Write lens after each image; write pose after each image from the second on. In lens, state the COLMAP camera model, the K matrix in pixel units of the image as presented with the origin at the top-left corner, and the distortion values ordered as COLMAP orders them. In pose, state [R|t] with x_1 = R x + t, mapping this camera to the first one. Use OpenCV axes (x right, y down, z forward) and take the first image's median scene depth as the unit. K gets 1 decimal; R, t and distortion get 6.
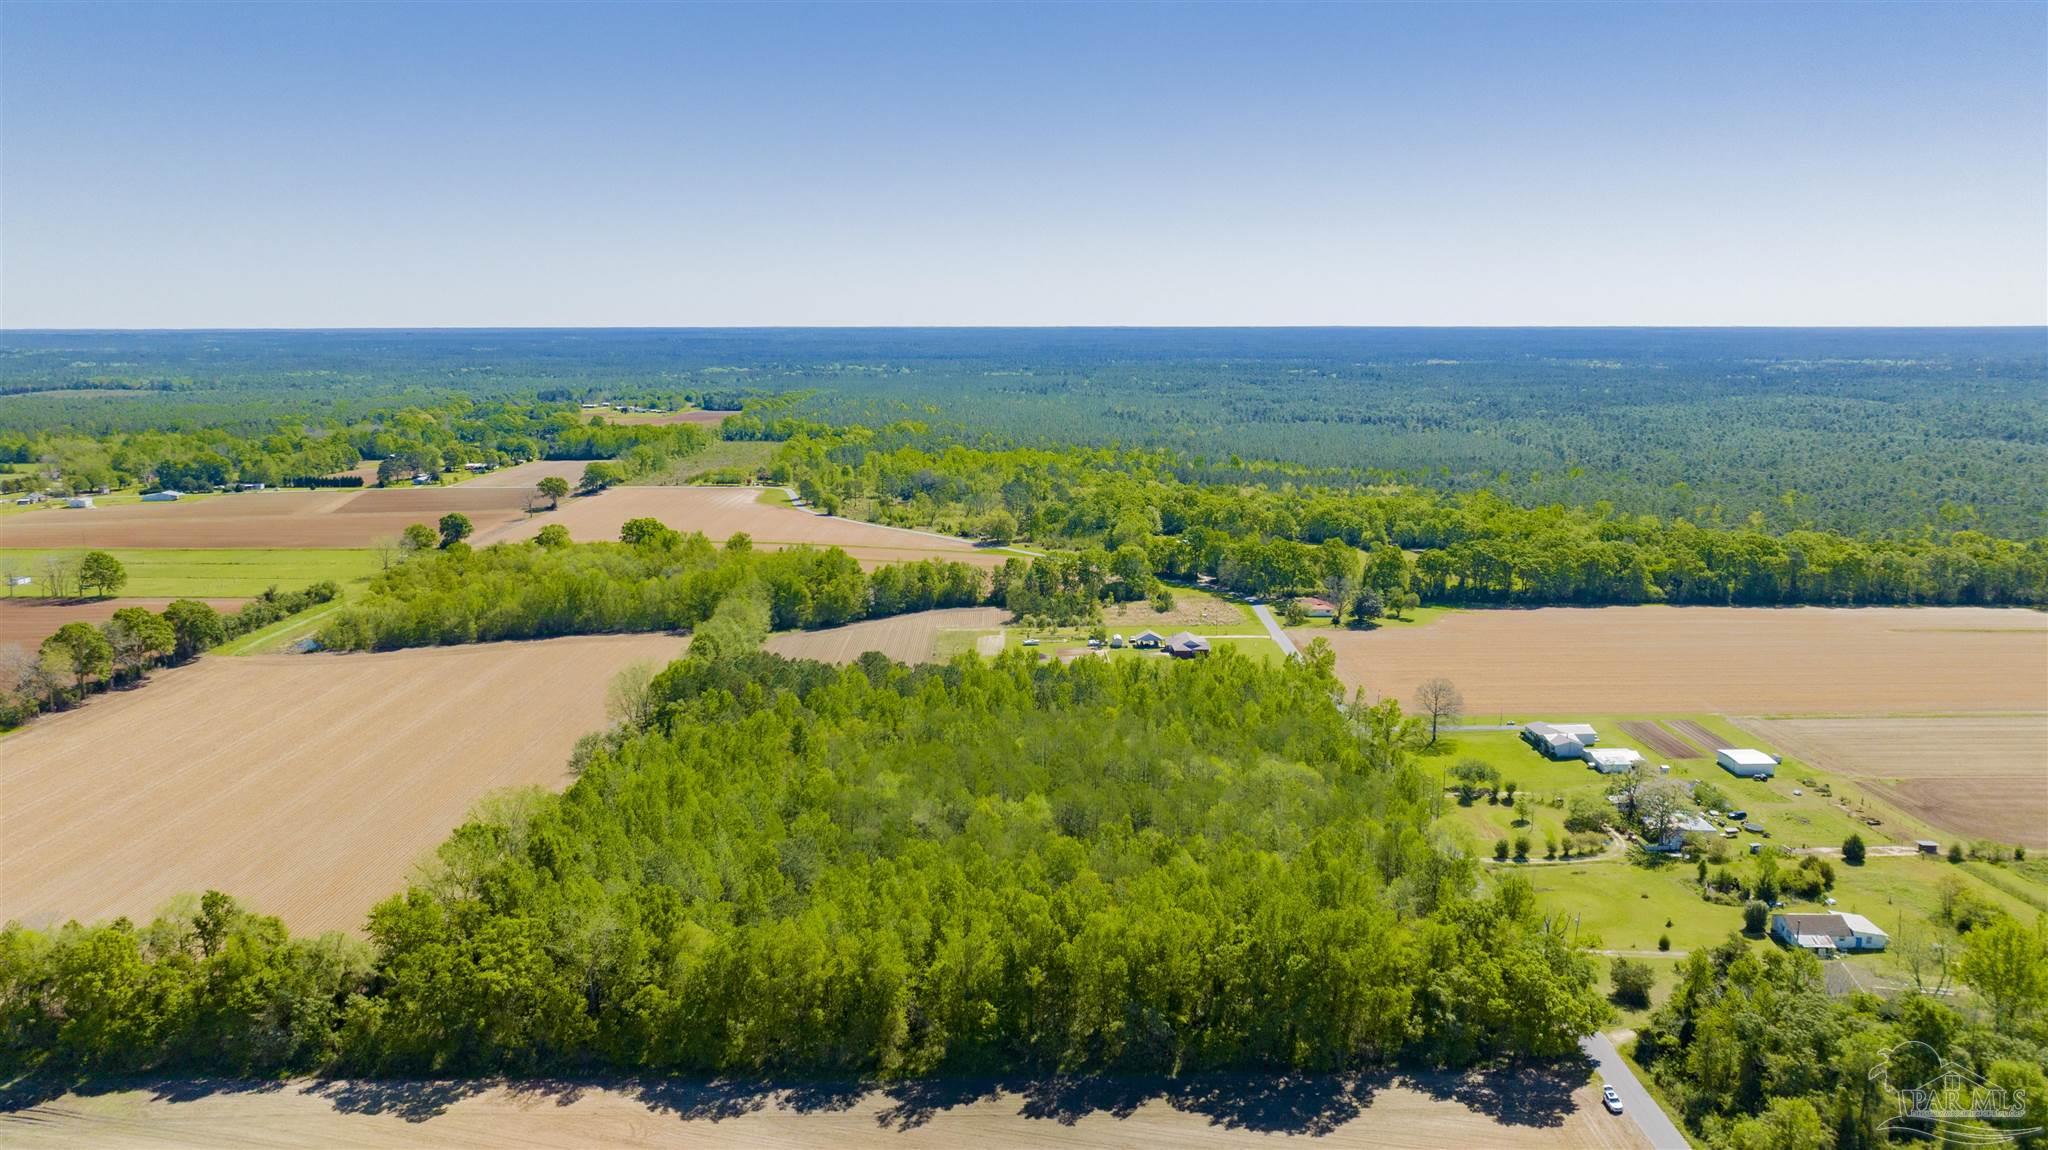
lens RADIAL K [[1433.7, 0, 1024.0], [0, 1433.7, 575.0], [0, 0, 1]] dist [-0.029253, 0.049541]
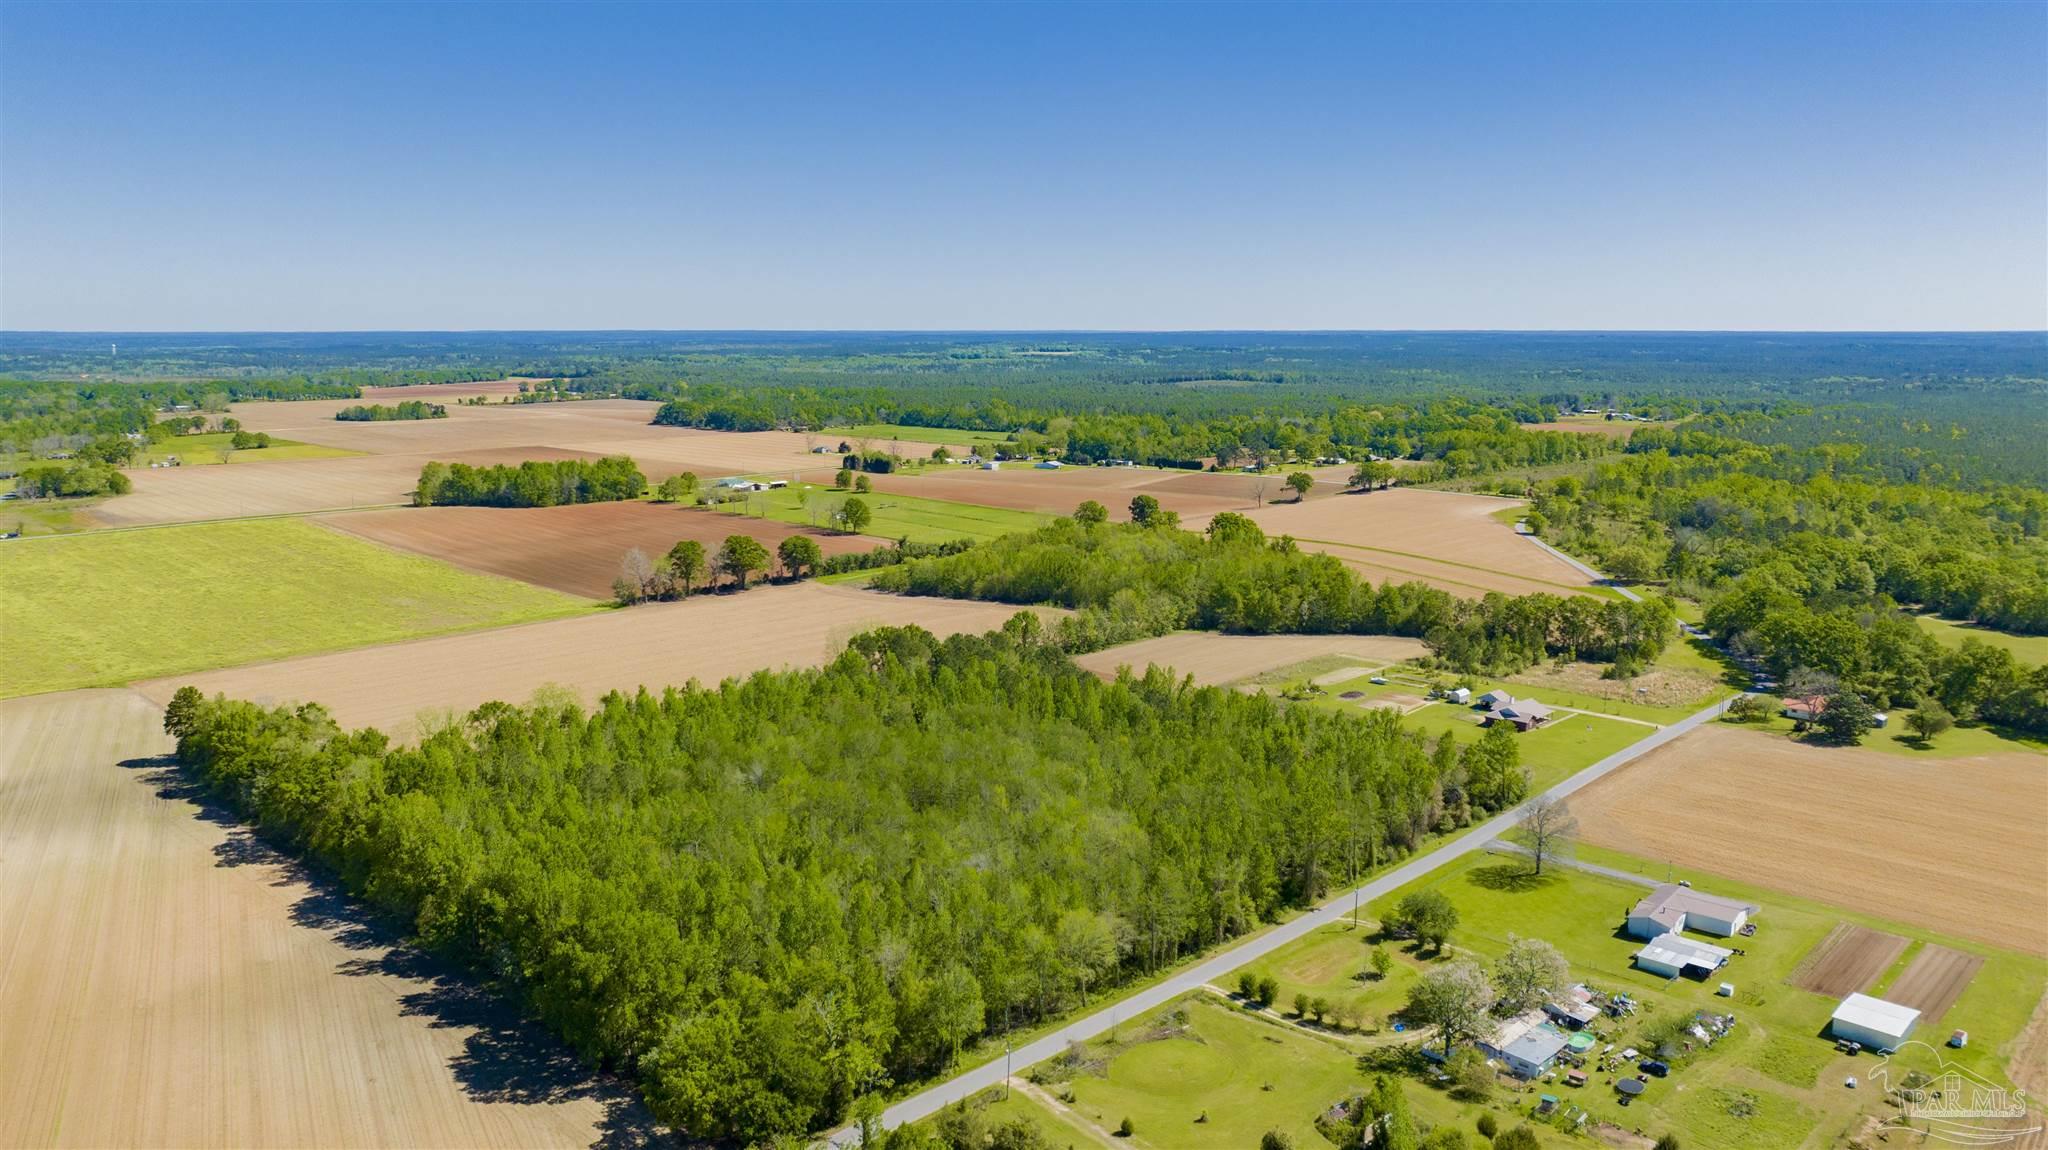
lens RADIAL K [[1433.7, 0, 1024.0], [0, 1433.7, 575.0], [0, 0, 1]] dist [-0.029253, 0.049541]
pose [[0.713879, 0.120089, -0.689895, 1.091510], [-0.121123, 0.991512, 0.047257, -0.080362], [0.689714, 0.049826, 0.722366, 0.472750]]
